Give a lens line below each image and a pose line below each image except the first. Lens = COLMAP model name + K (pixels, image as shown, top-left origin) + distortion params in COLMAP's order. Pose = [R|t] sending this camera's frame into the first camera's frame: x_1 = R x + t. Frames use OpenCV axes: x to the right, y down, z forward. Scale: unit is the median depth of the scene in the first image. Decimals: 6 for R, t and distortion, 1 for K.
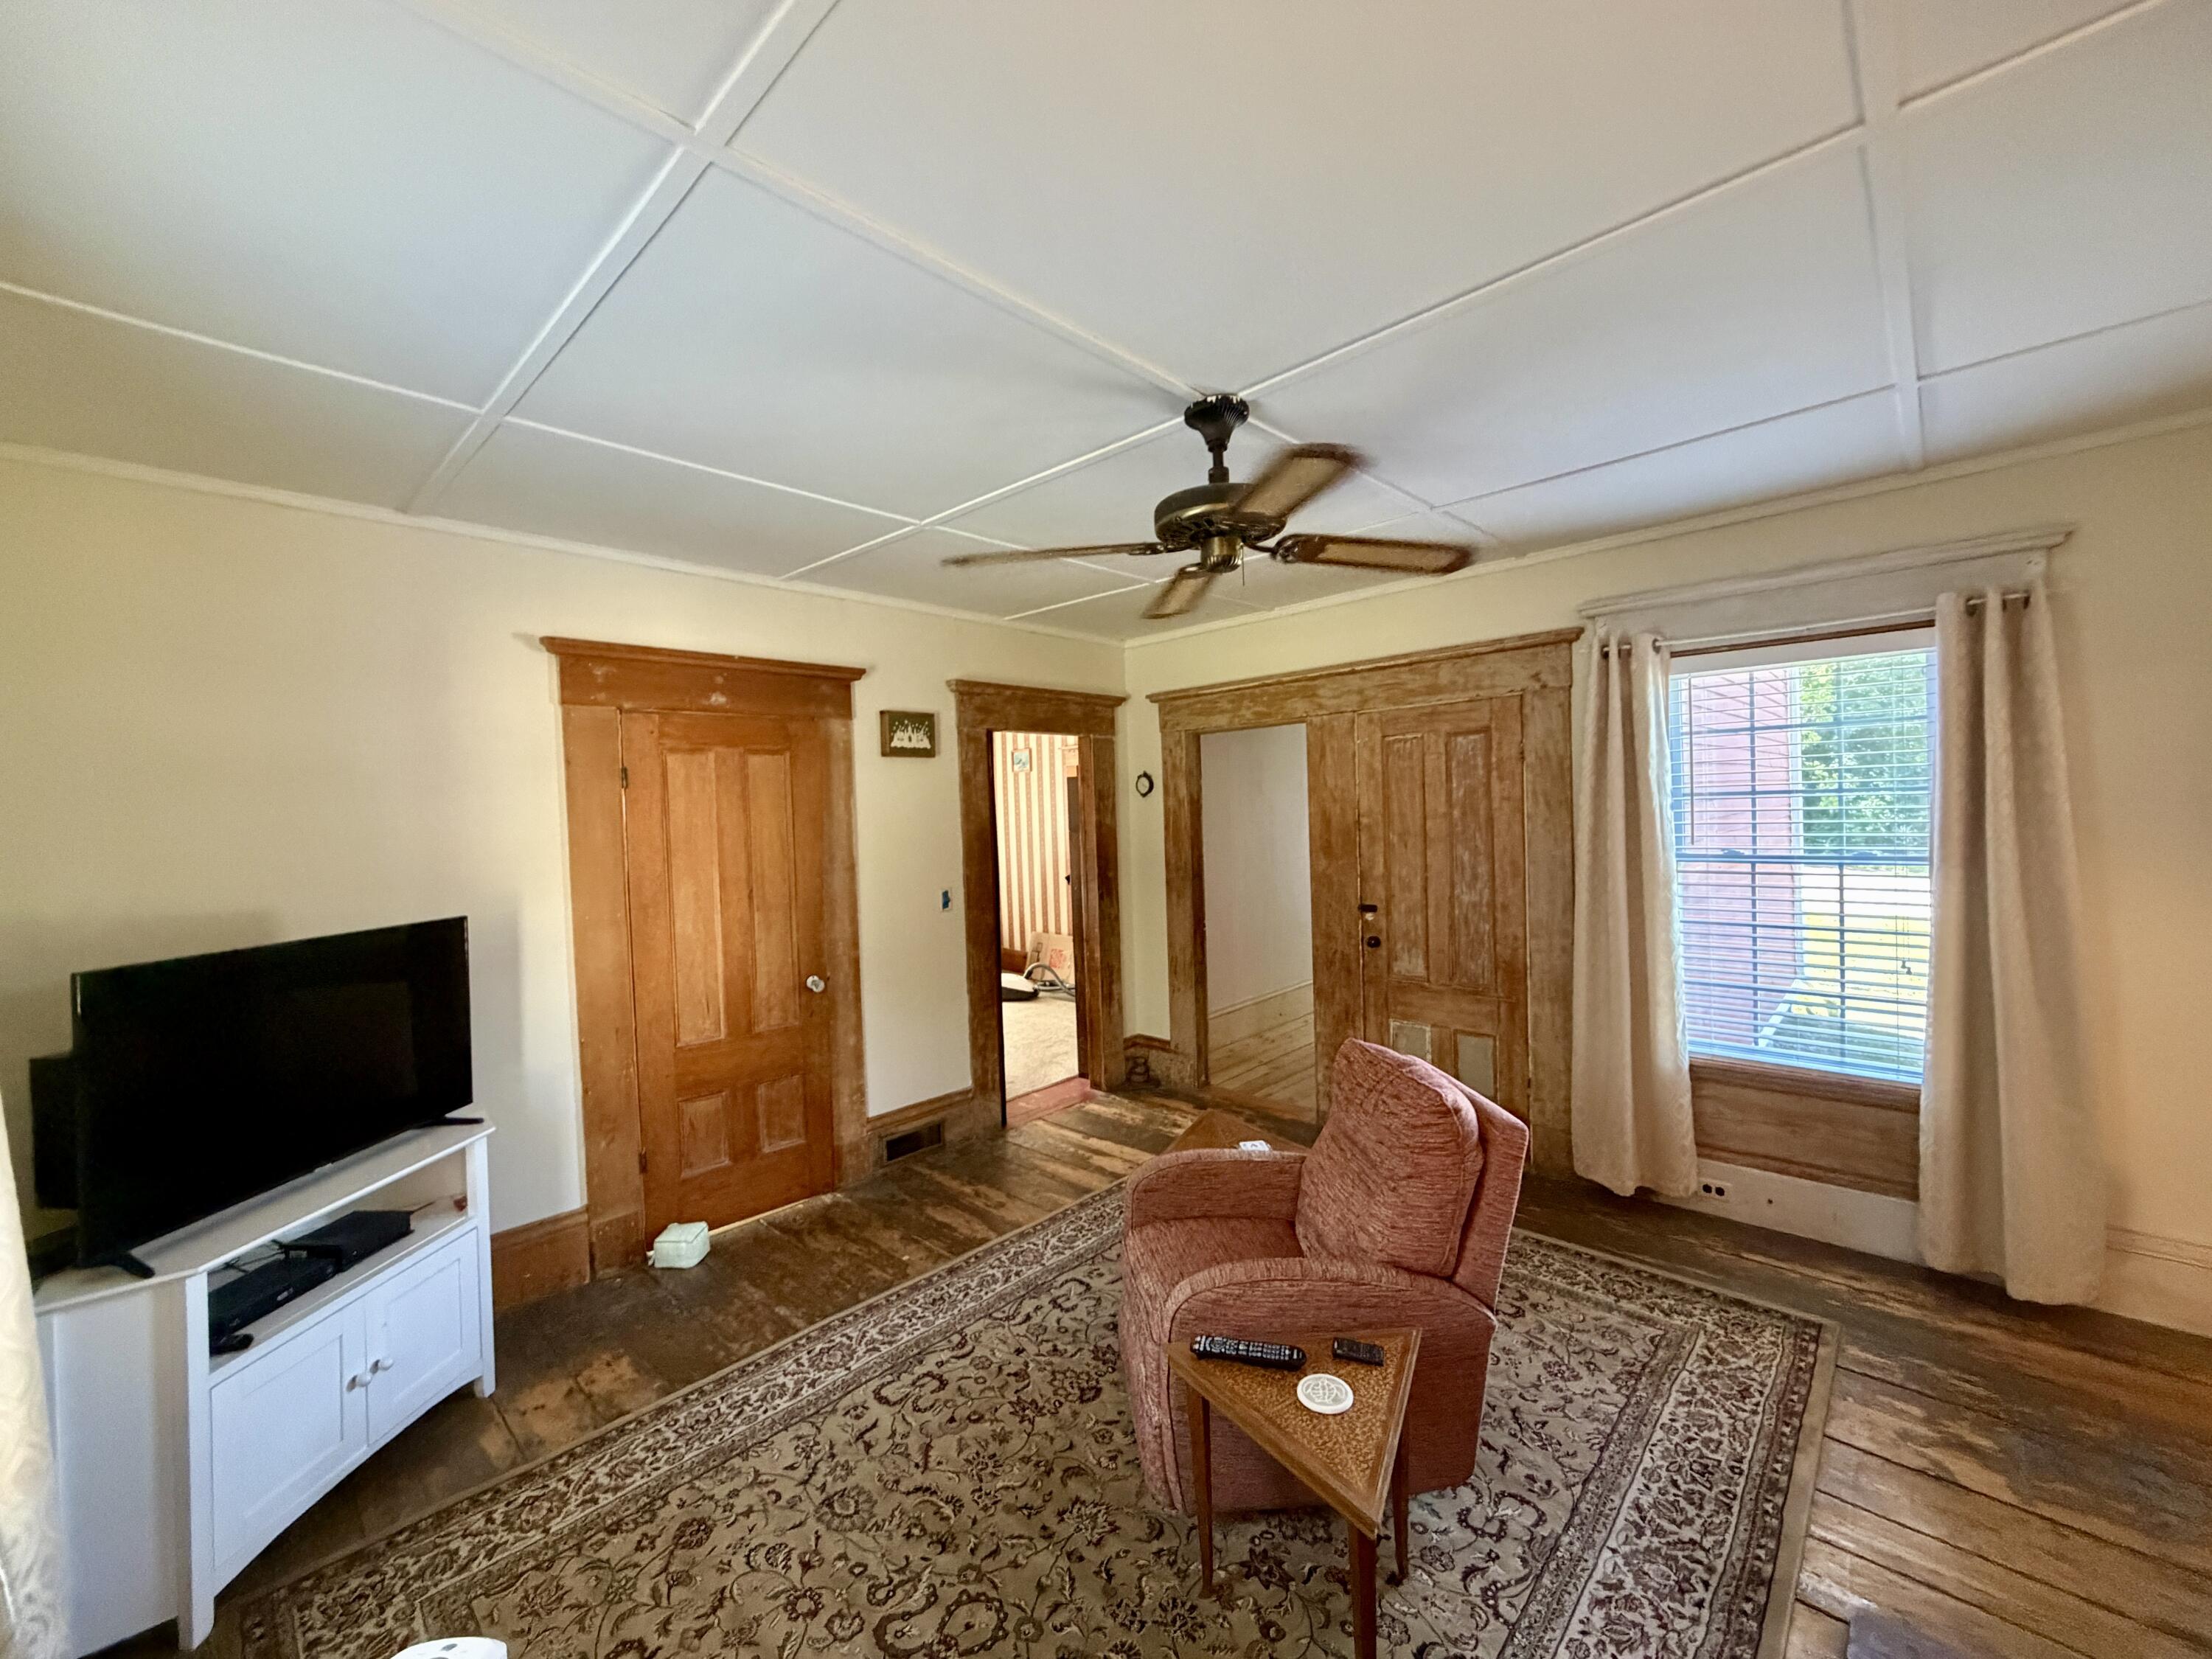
lens RADIAL K [[879.4, 0, 1099.5], [0, 879.4, 832.0], [0, 0, 1]] dist [-0.002254, -0.000362]
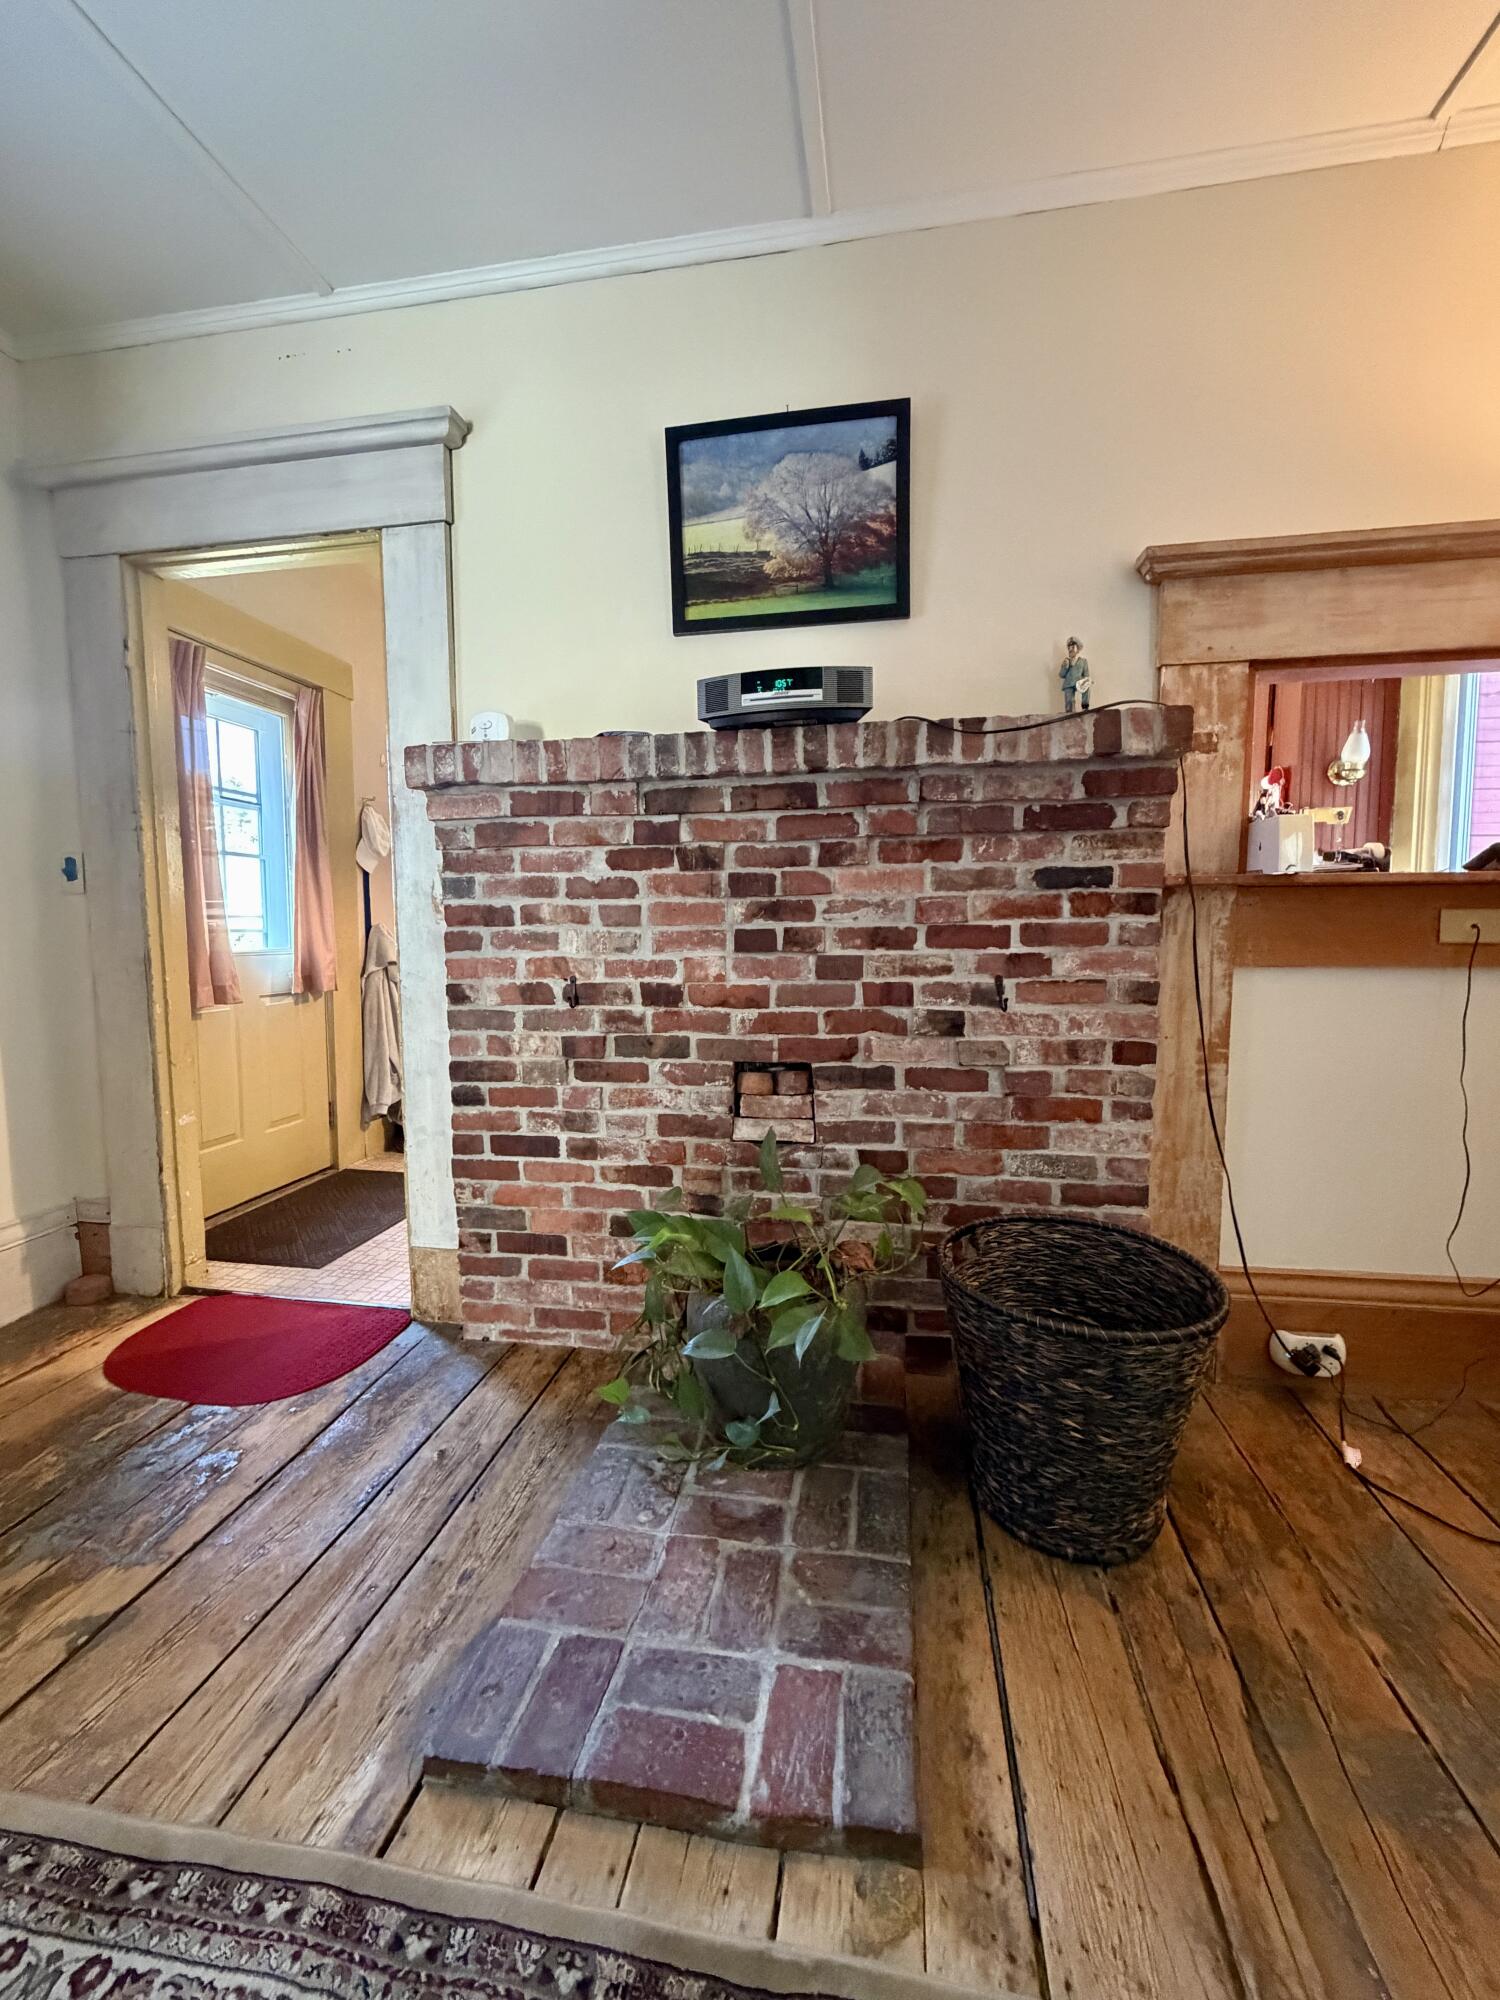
lens RADIAL K [[795.1, 0, 759.5], [0, 795.1, 995.1], [0, 0, 1]] dist [-0.002254, -0.000362]
pose [[-0.565145, -0.027635, 0.824528, 0.126015], [0.054578, 0.995997, 0.070791, 0.149511], [-0.823184, 0.085009, -0.561375, 0.516782]]
